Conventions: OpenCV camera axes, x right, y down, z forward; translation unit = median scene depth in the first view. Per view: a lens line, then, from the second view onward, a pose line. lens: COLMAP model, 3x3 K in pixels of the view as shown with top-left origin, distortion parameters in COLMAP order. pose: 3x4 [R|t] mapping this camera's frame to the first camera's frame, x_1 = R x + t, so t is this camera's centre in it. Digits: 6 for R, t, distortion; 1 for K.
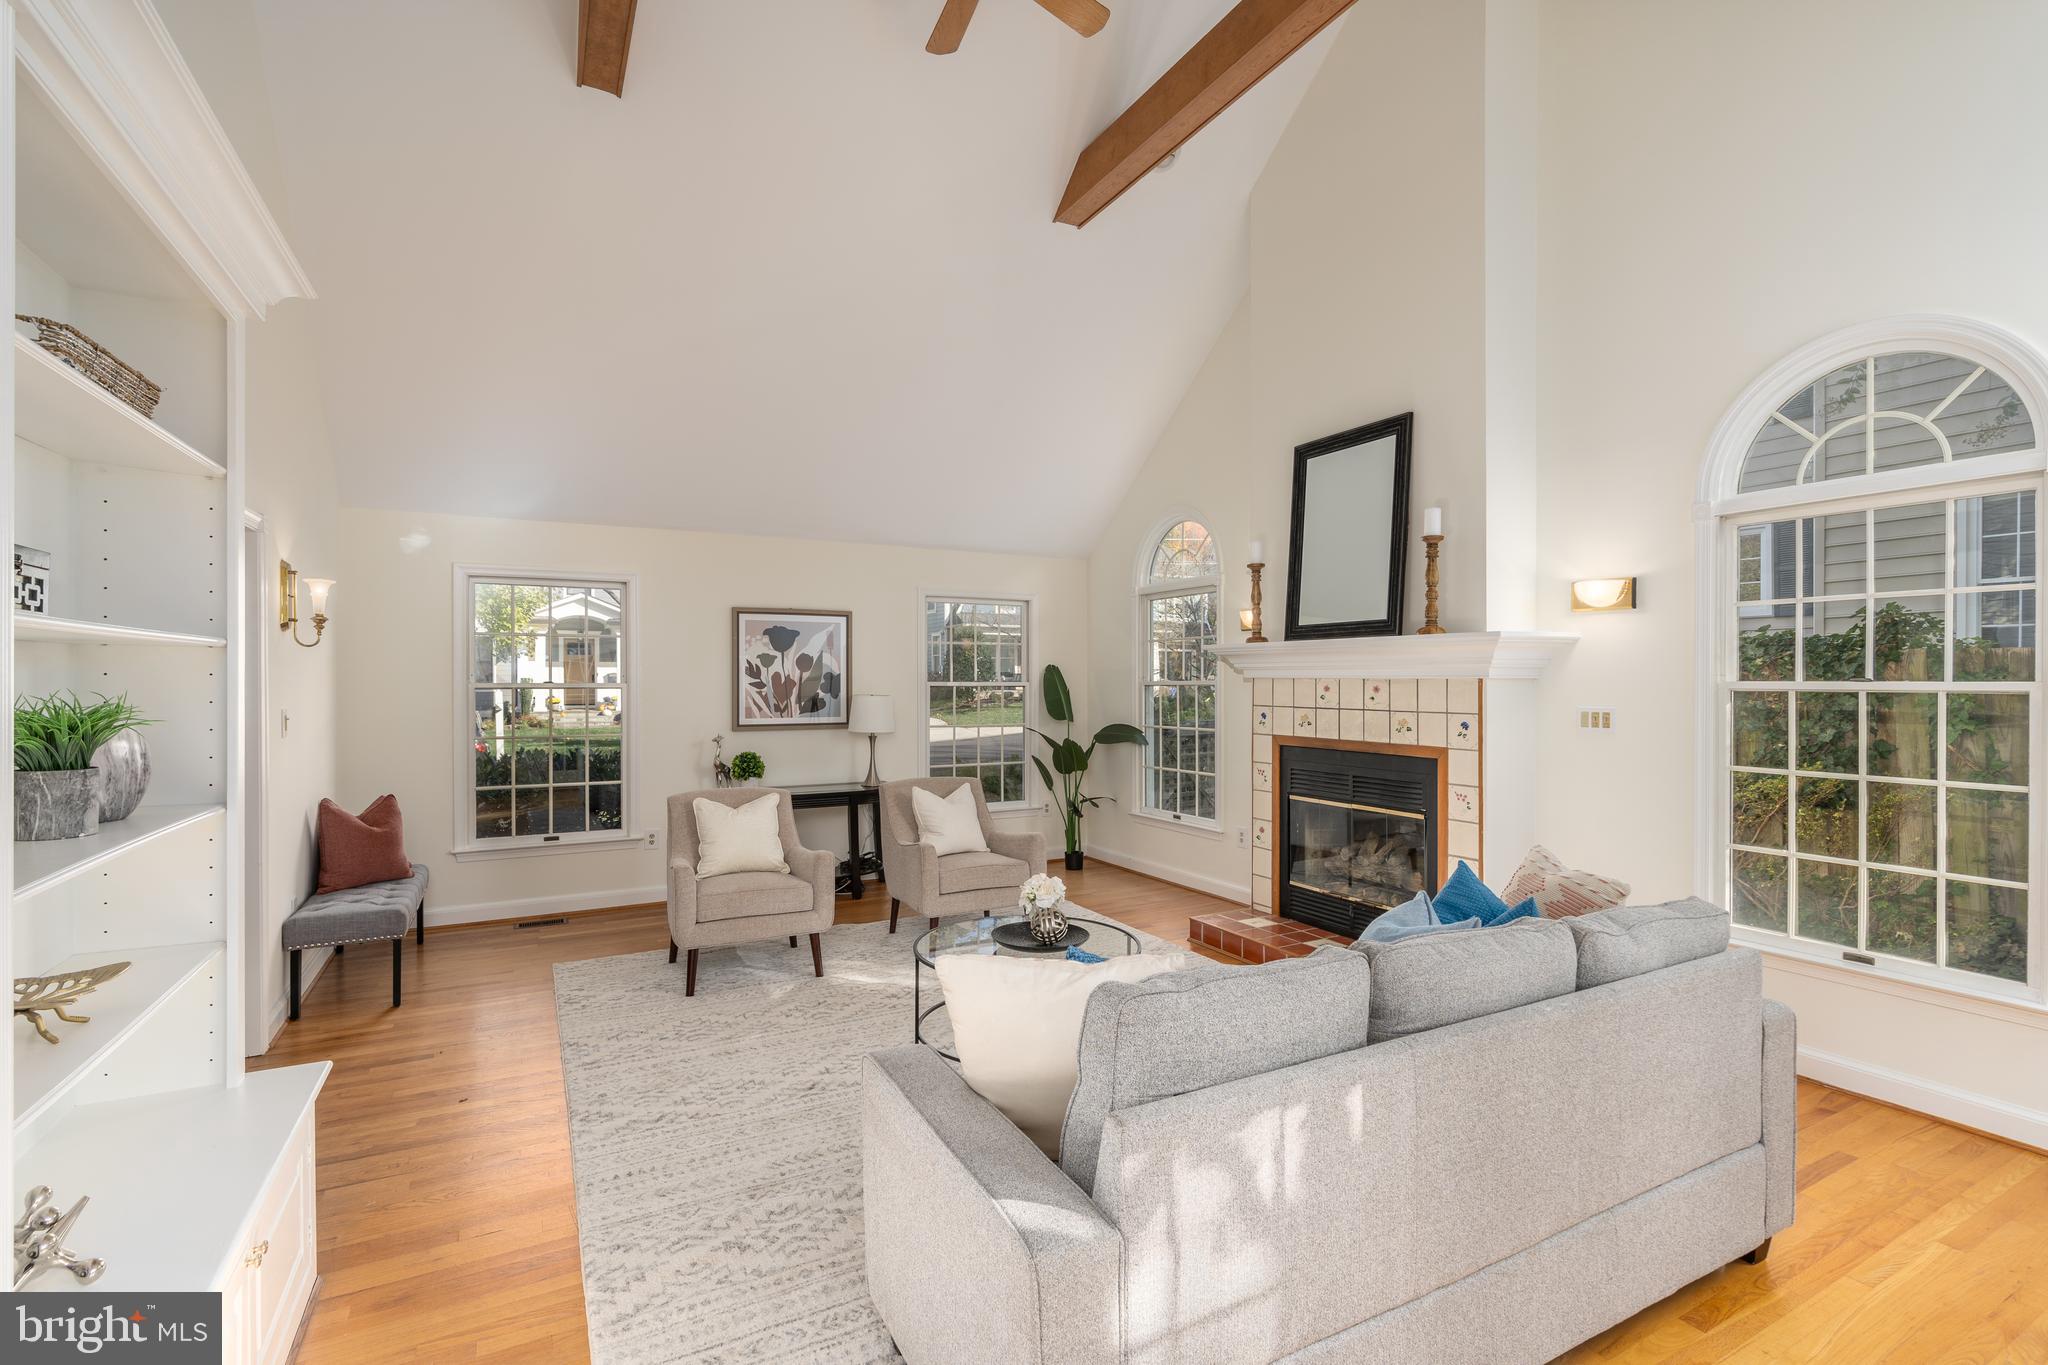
lens RADIAL K [[935.0, 0, 1027.9], [0, 935.0, 682.6], [0, 0, 1]] dist [-0.011233, 0.000834]
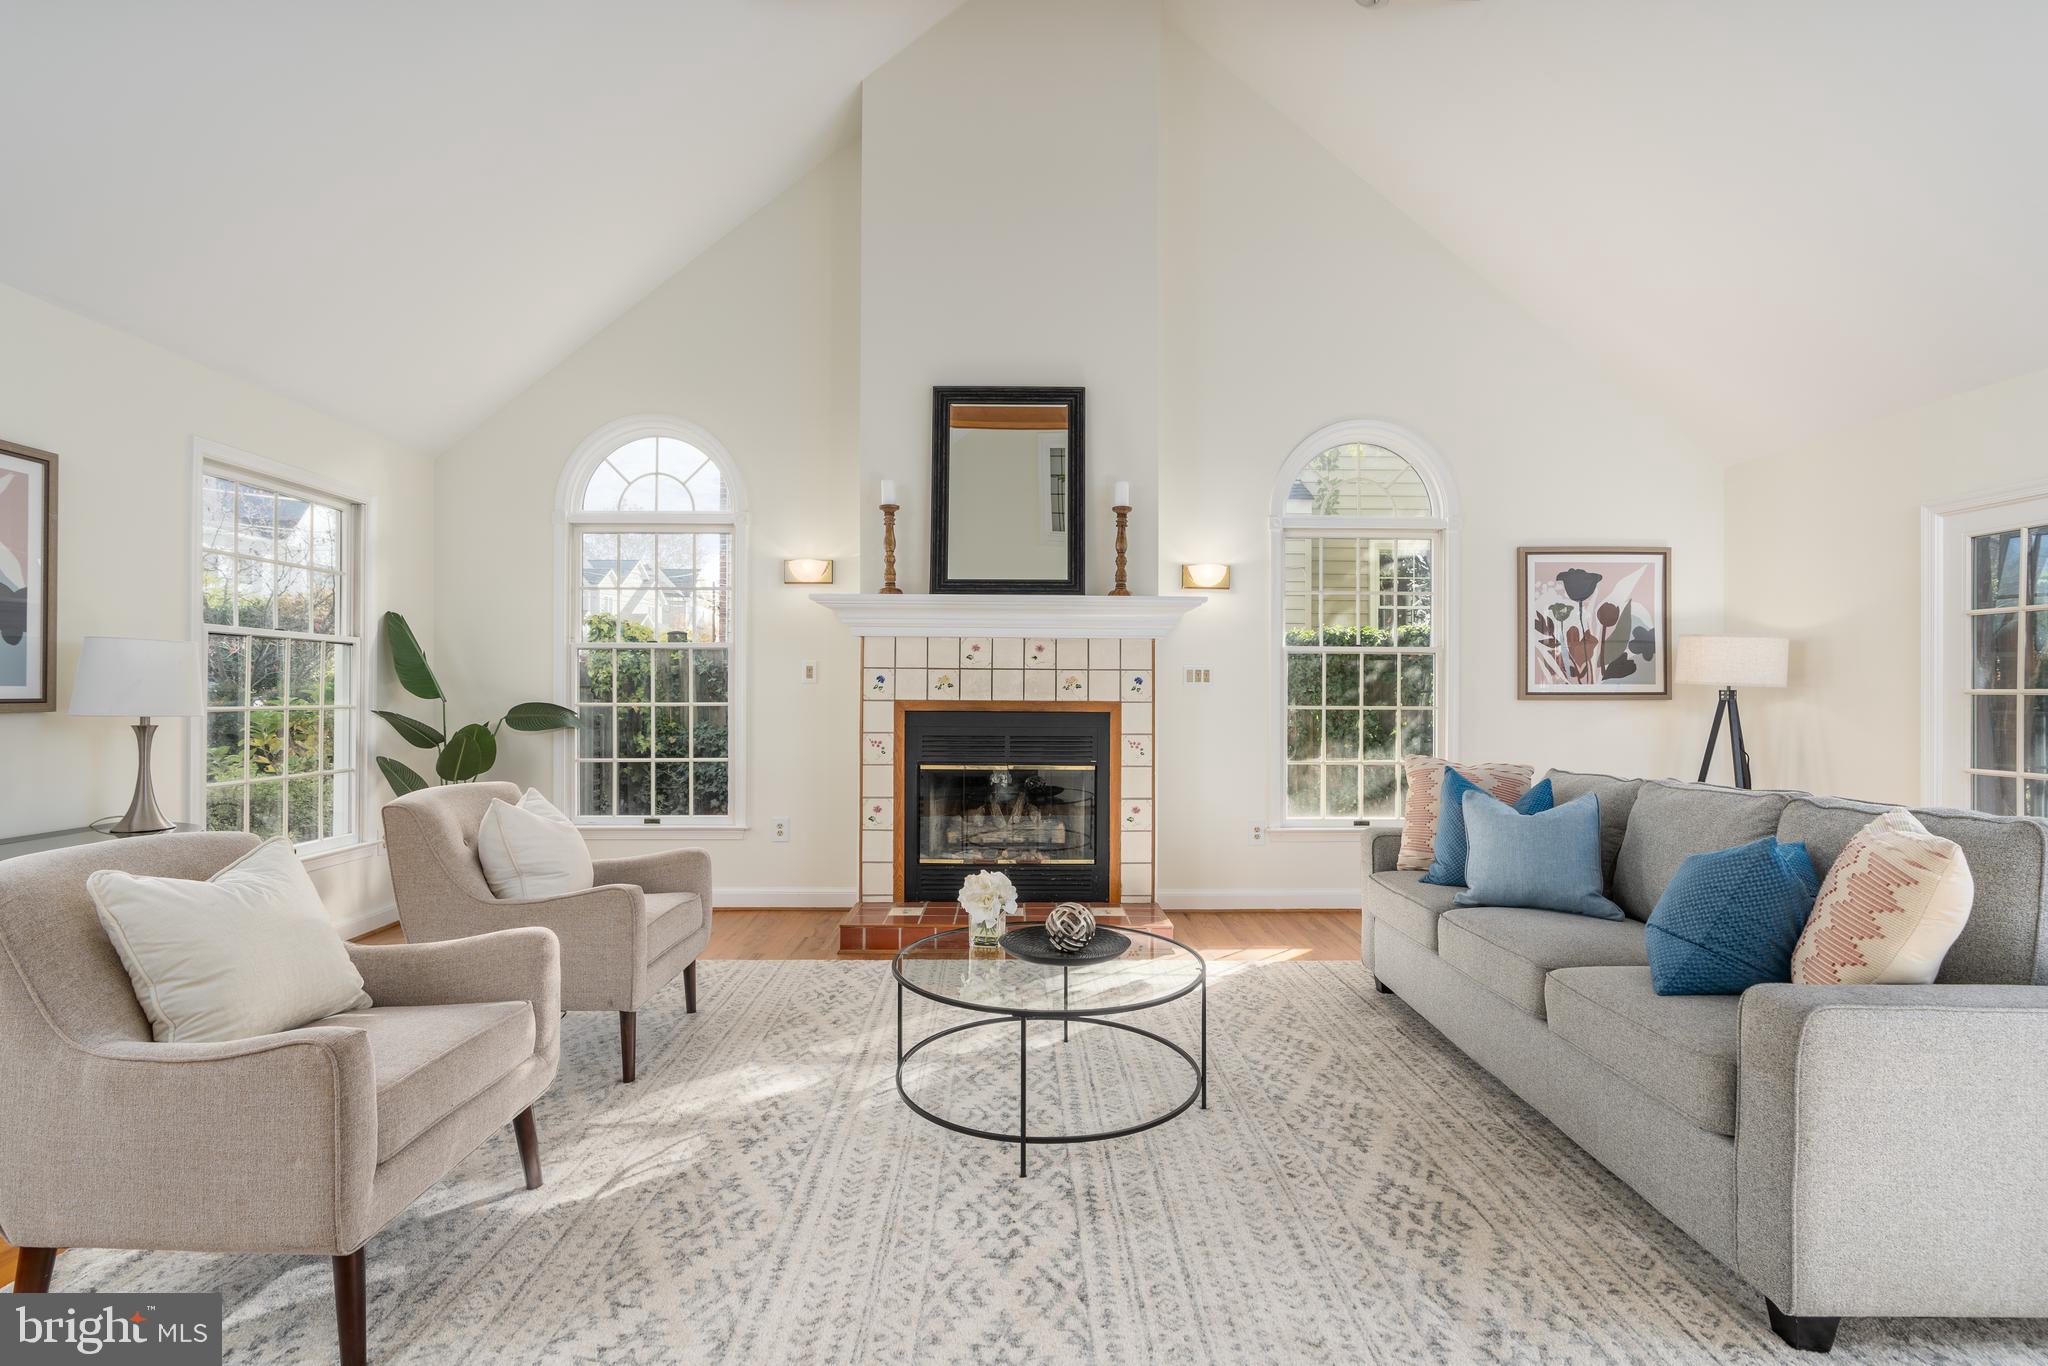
lens RADIAL K [[935.0, 0, 1027.9], [0, 935.0, 683.1], [0, 0, 1]] dist [-0.011233, 0.000834]
pose [[0.463163, 0.011163, 0.886203, -0.494555], [-0.001638, 0.999930, -0.011739, 0.052638], [-0.886272, 0.003986, 0.463148, 0.502002]]
